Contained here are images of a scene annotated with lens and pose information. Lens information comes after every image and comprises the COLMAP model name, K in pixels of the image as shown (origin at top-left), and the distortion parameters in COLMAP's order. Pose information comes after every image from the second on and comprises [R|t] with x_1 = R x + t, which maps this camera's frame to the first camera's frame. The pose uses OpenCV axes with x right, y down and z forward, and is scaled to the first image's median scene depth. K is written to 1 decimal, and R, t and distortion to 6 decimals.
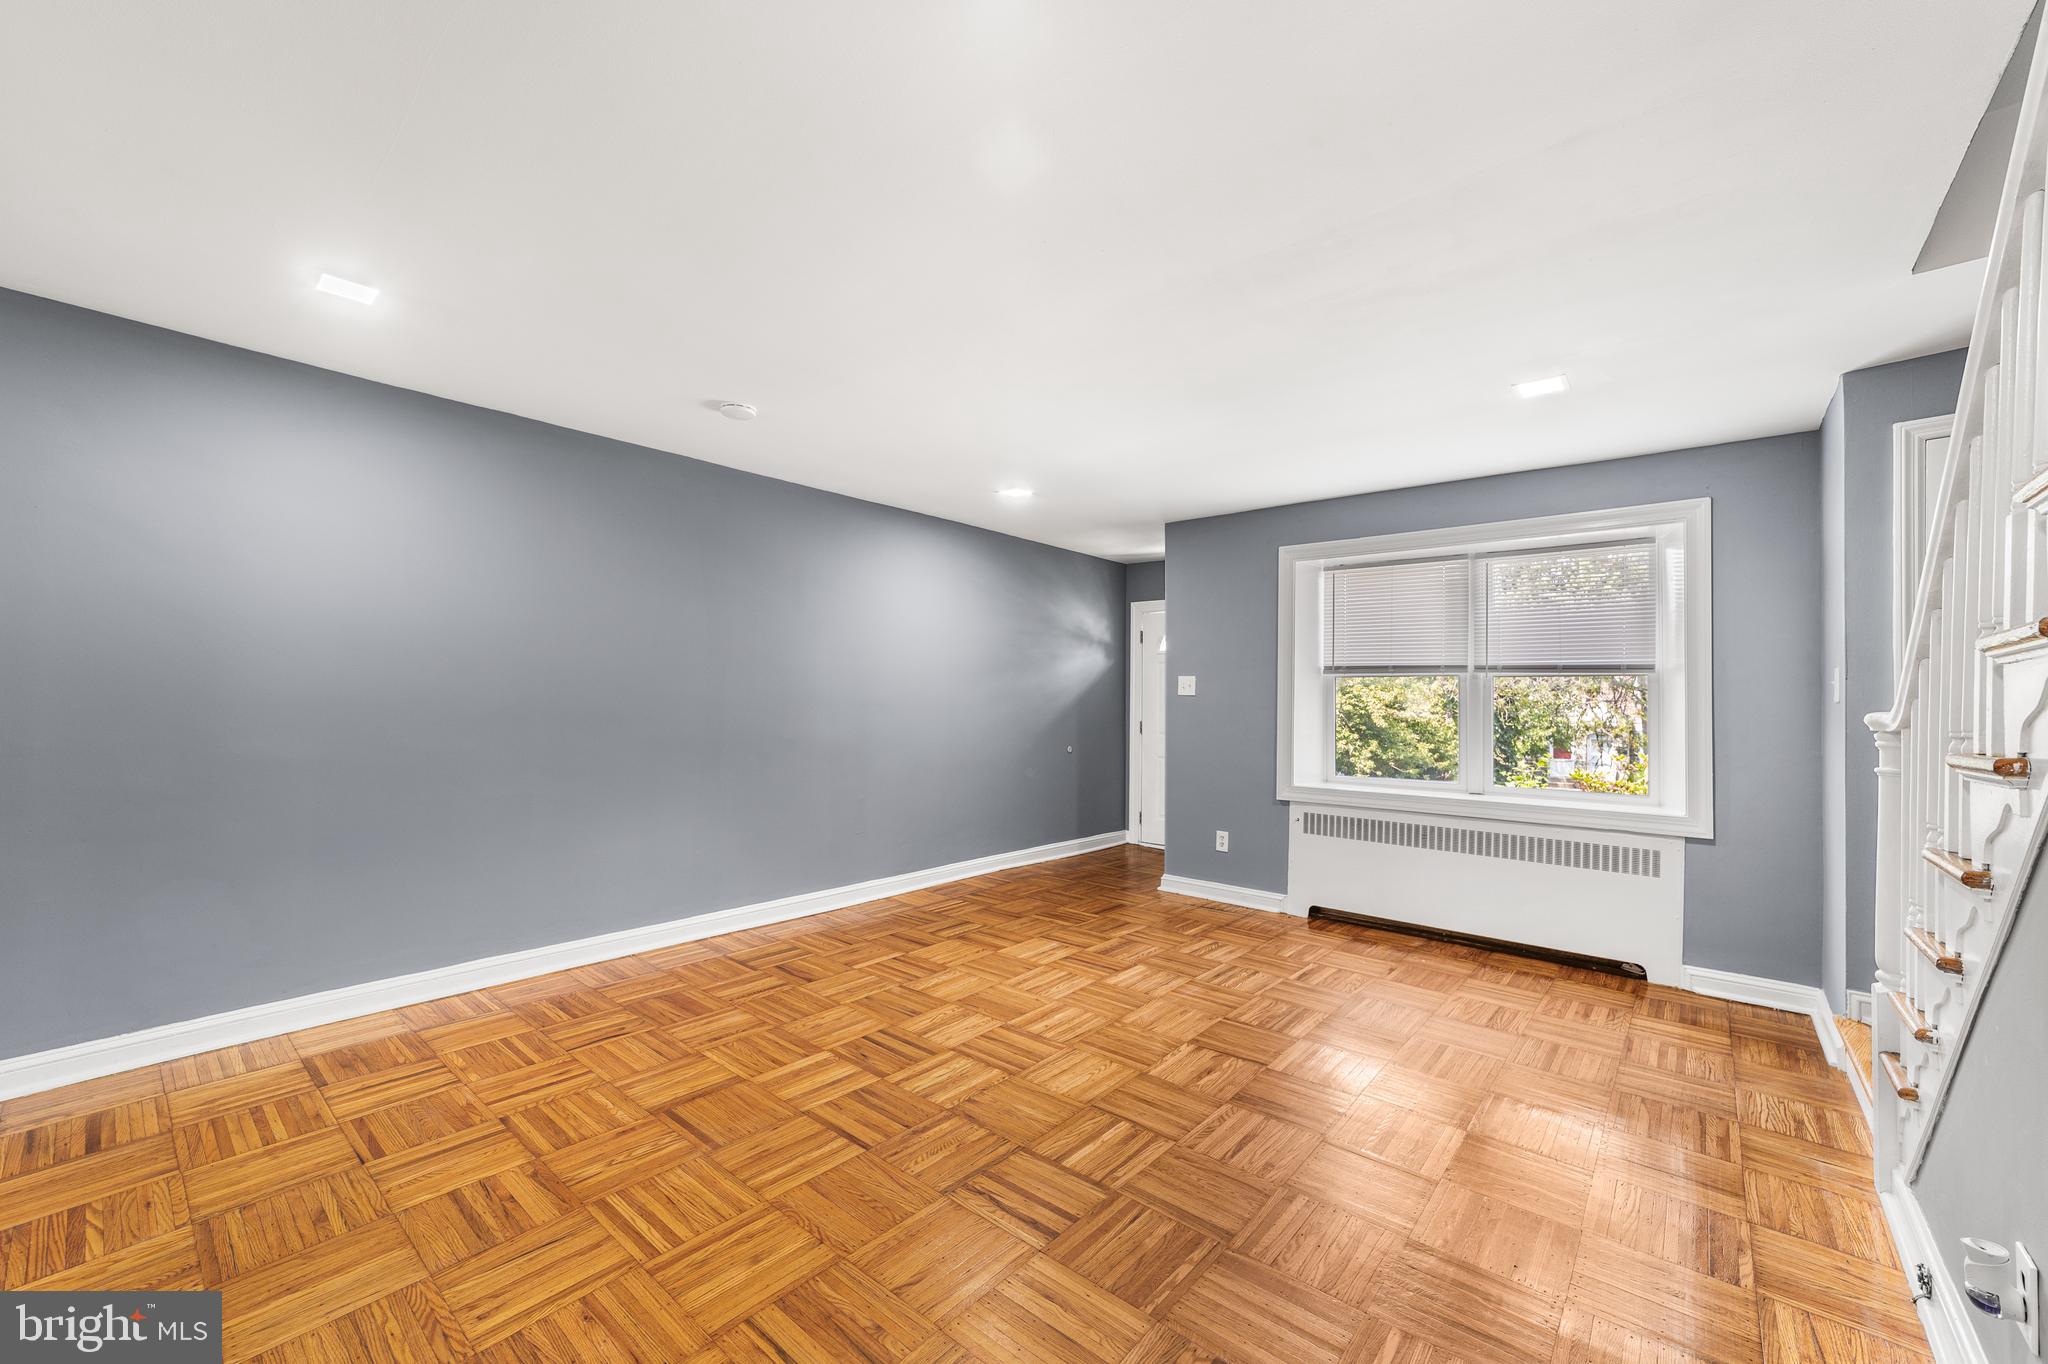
lens RADIAL K [[800.6, 0, 1034.9], [0, 800.6, 698.0], [0, 0, 1]] dist [-0.013958, 0.006216]
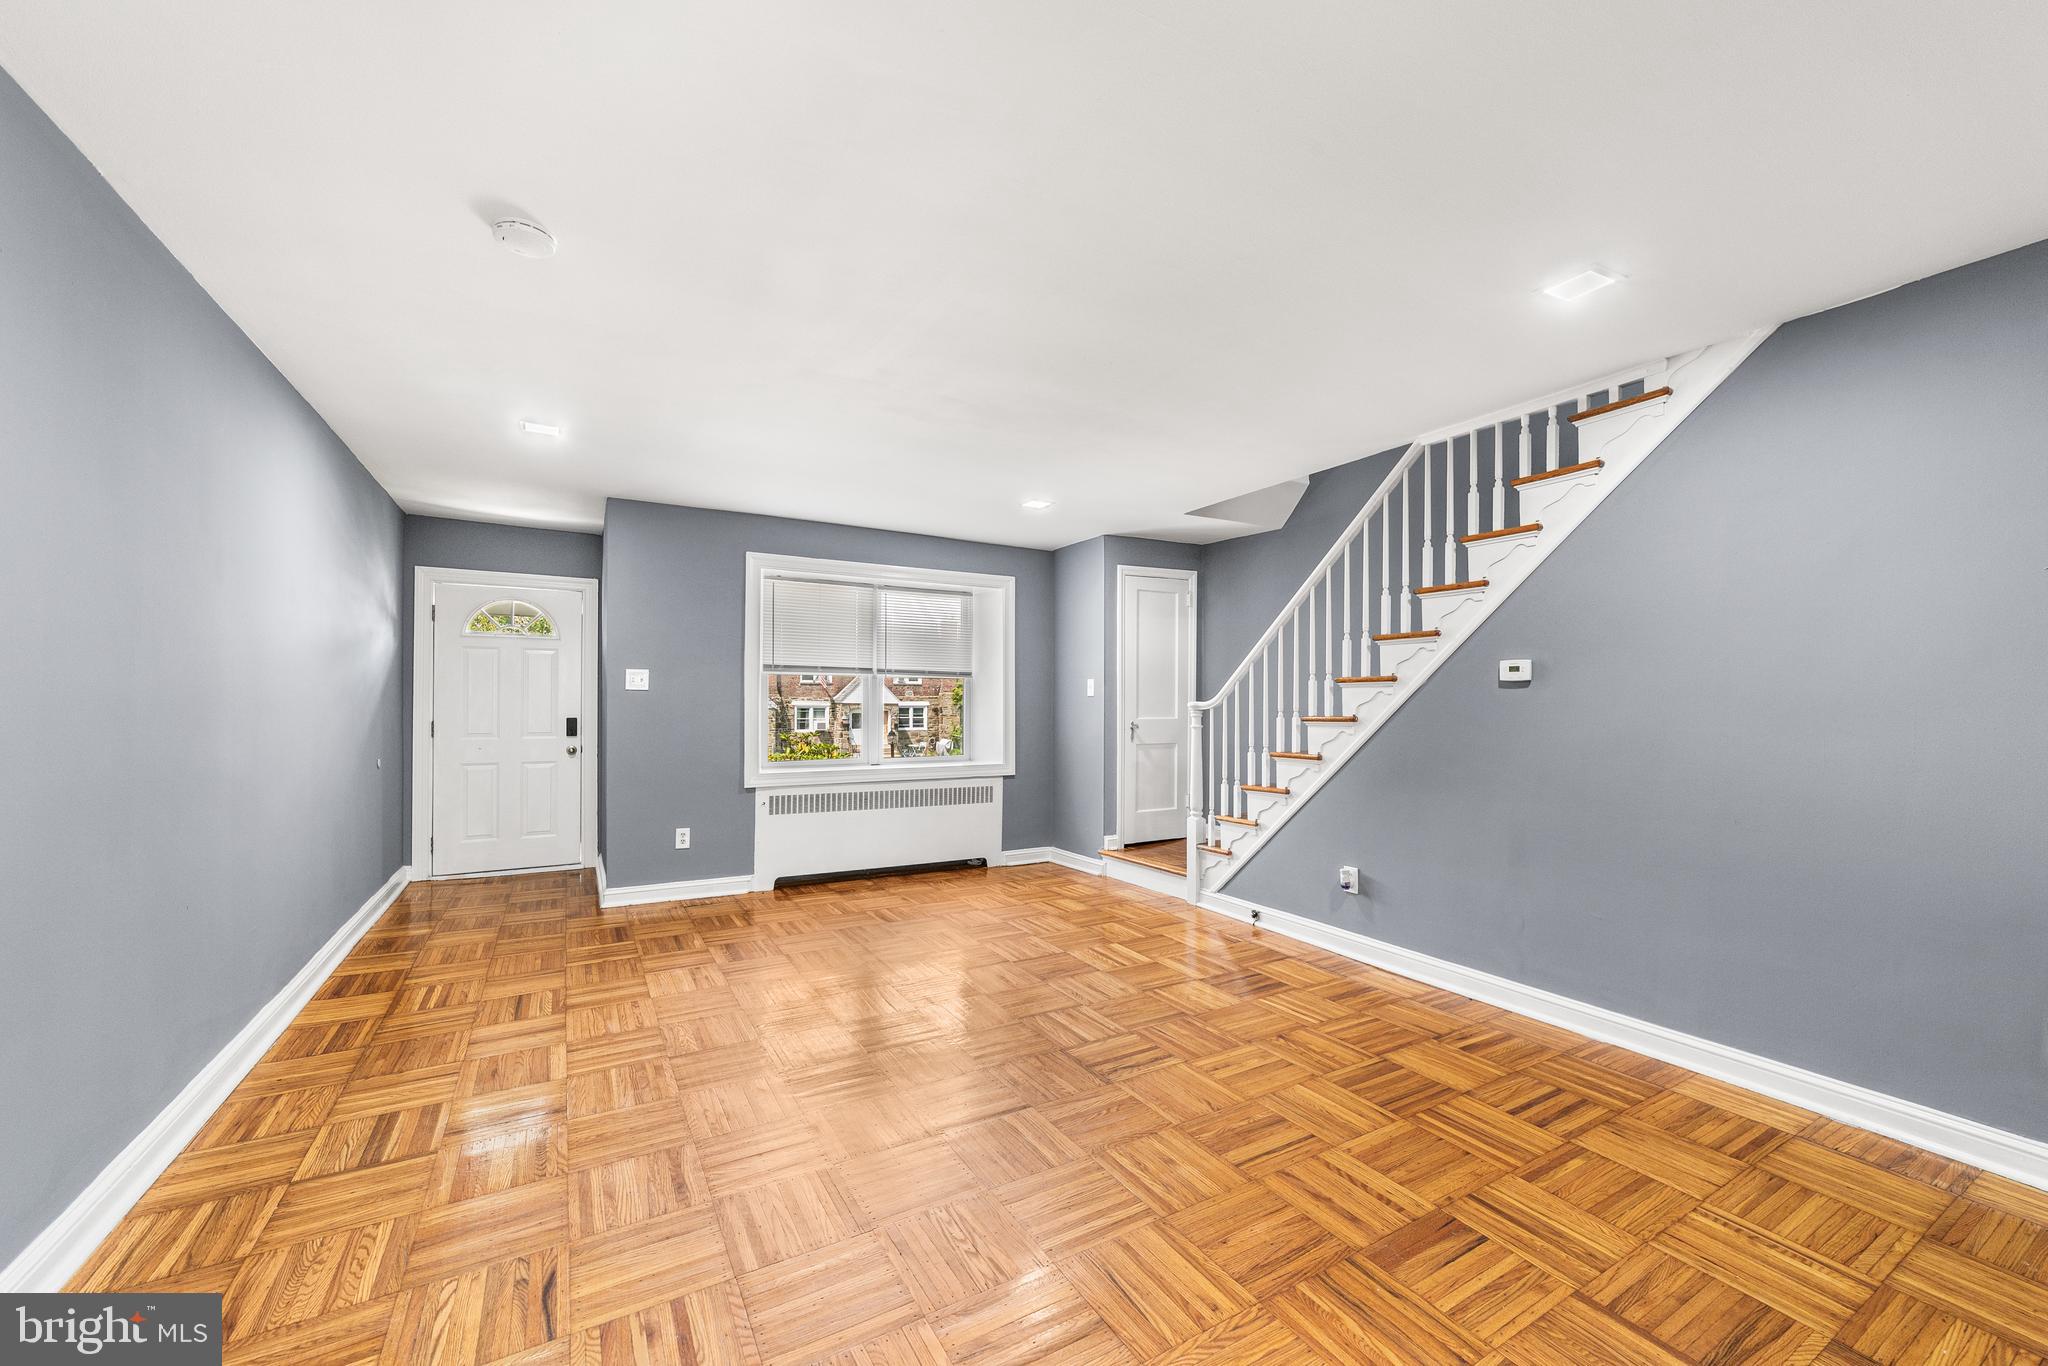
lens RADIAL K [[800.6, 0, 1016.3], [0, 800.6, 692.6], [0, 0, 1]] dist [-0.013958, 0.006216]
pose [[0.328661, 0.003906, 0.944440, -0.644338], [-0.003927, 0.999988, -0.002769, 0.001865], [-0.944440, -0.002799, 0.328673, 0.340529]]
